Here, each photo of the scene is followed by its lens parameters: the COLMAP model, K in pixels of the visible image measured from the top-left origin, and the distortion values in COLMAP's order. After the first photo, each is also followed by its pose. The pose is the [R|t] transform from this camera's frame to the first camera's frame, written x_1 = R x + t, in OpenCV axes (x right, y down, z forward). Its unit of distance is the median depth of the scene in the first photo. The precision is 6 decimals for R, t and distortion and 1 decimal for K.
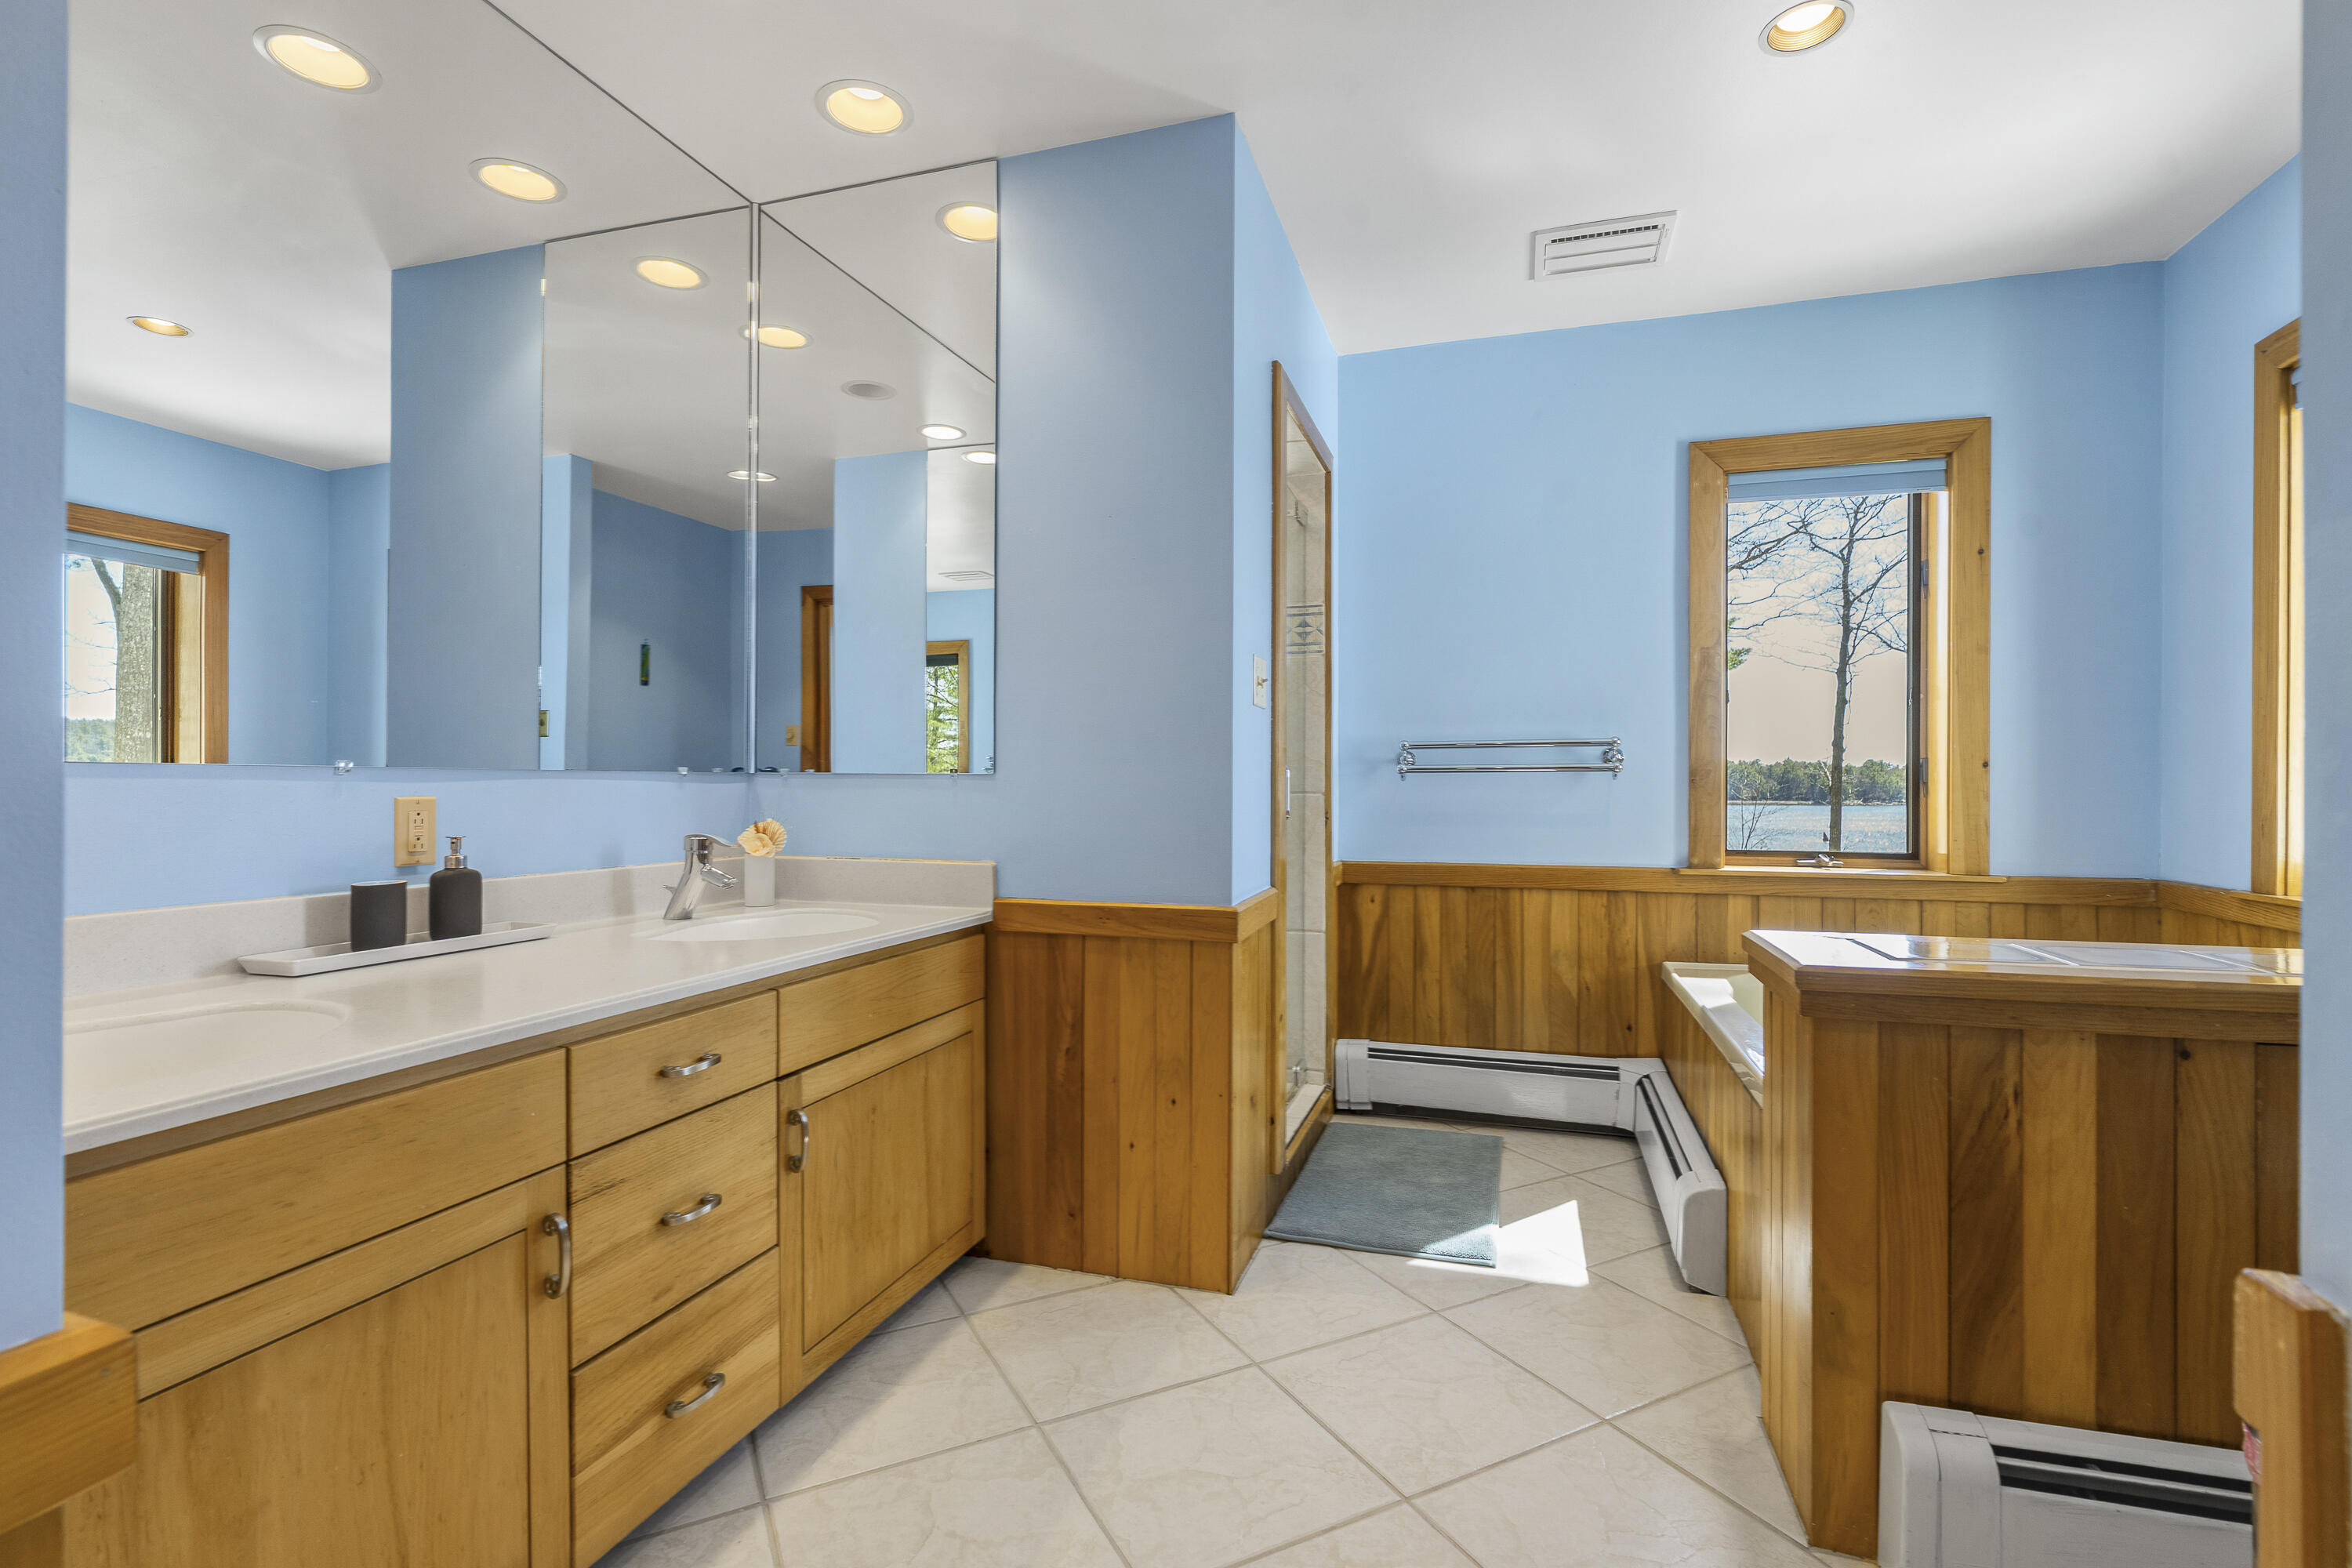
lens RADIAL K [[1092.2, 0, 1176.0], [0, 1092.2, 784.0], [0, 0, 1]] dist [0.000250, 0.000233]
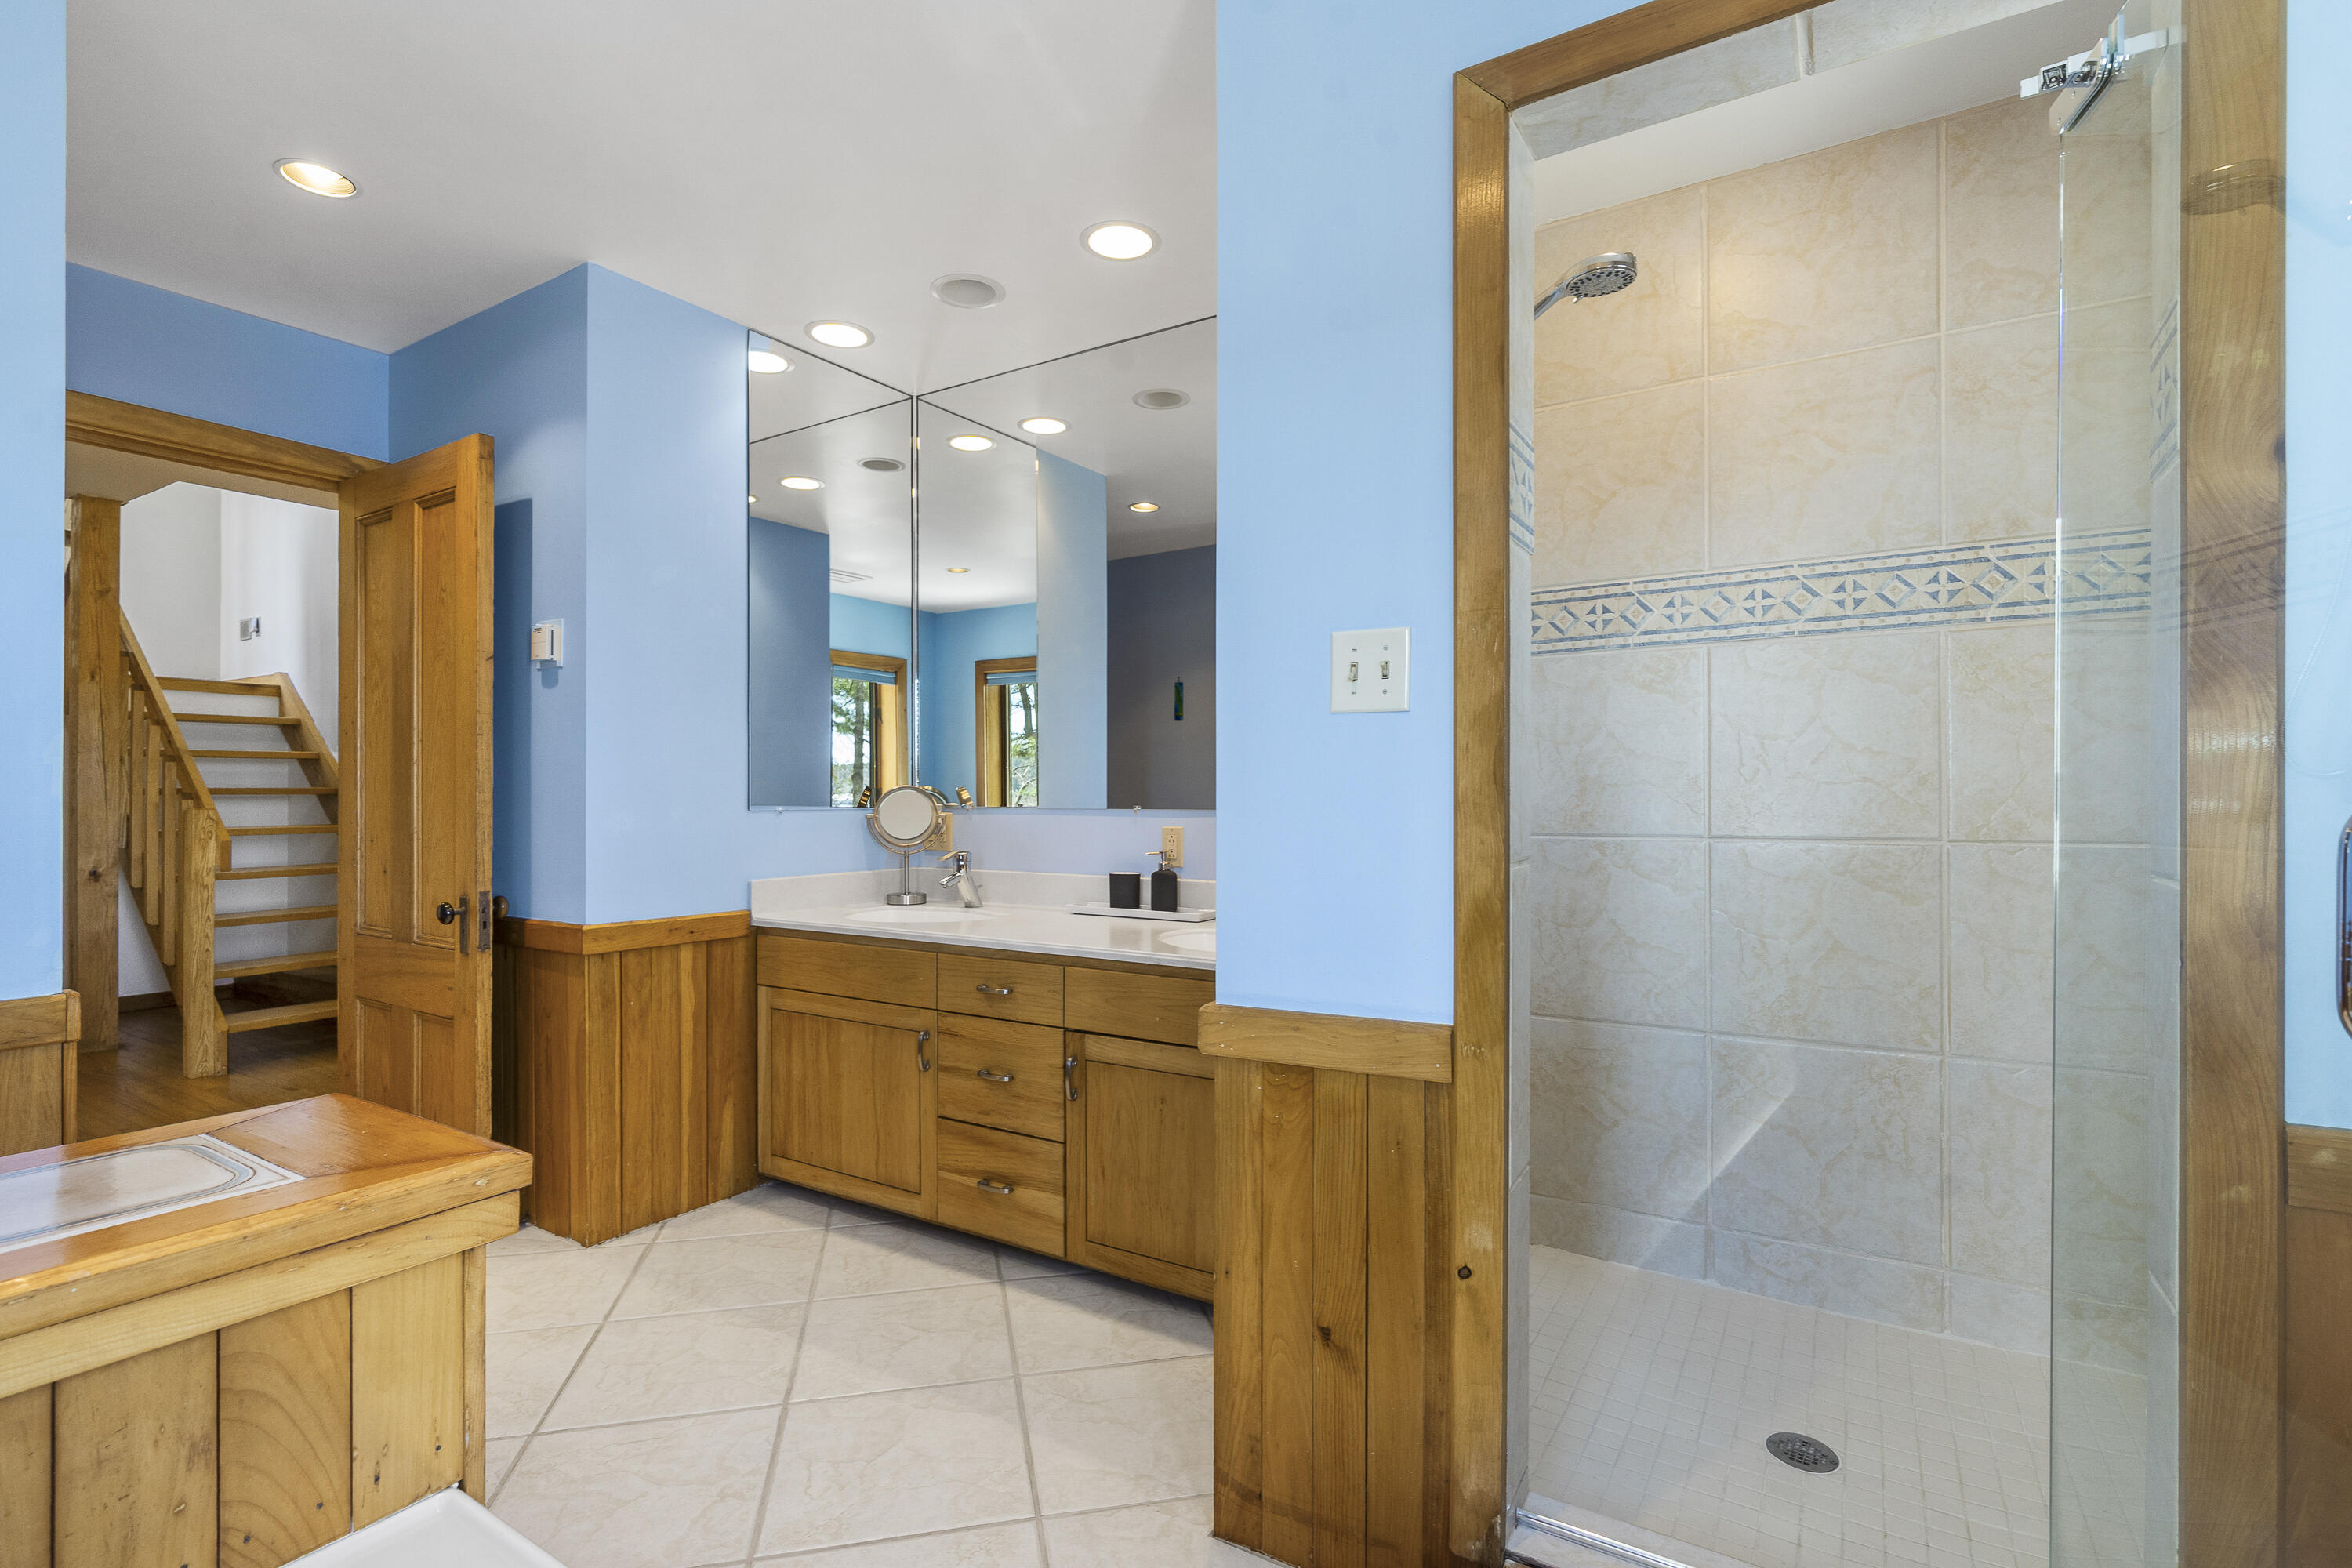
lens RADIAL K [[1092.2, 0, 1176.0], [0, 1092.2, 784.0], [0, 0, 1]] dist [0.000250, 0.000233]
pose [[-0.249982, -0.006428, -0.968229, 1.003179], [-0.000904, 0.999979, -0.006406, -0.045950], [0.968250, -0.000726, -0.249983, 1.505169]]
